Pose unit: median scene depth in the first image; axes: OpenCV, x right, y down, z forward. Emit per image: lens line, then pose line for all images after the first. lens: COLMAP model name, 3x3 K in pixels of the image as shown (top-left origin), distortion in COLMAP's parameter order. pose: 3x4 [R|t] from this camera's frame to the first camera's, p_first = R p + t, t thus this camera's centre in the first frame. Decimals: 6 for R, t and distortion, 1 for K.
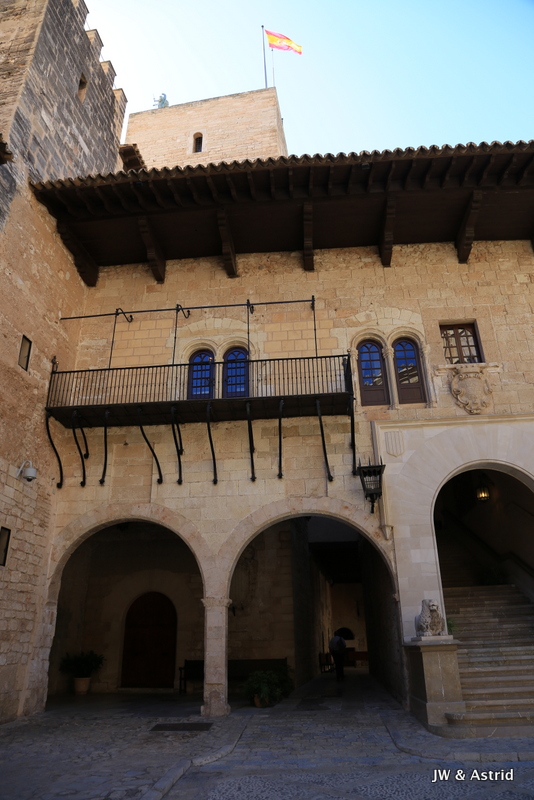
lens RADIAL K [[542.3, 0, 268.2], [0, 542.3, 398.9], [0, 0, 1]] dist [-0.097806, 0.028454]
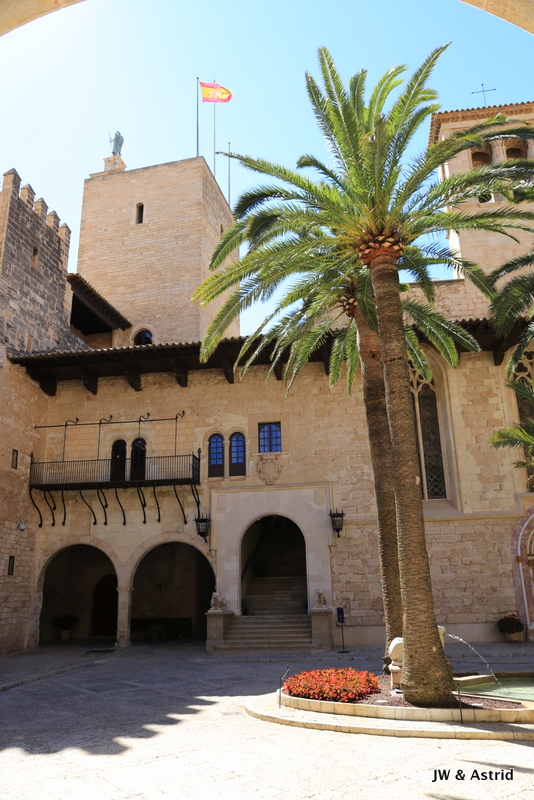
lens RADIAL K [[621.6, 0, 263.4], [0, 621.6, 399.6], [0, 0, 1]] dist [-0.049545, 0.006750]
pose [[0.997542, -0.025401, -0.065310, 0.497523], [0.033312, 0.991842, 0.123043, -0.483302], [0.061652, -0.124916, 0.990250, -0.941232]]
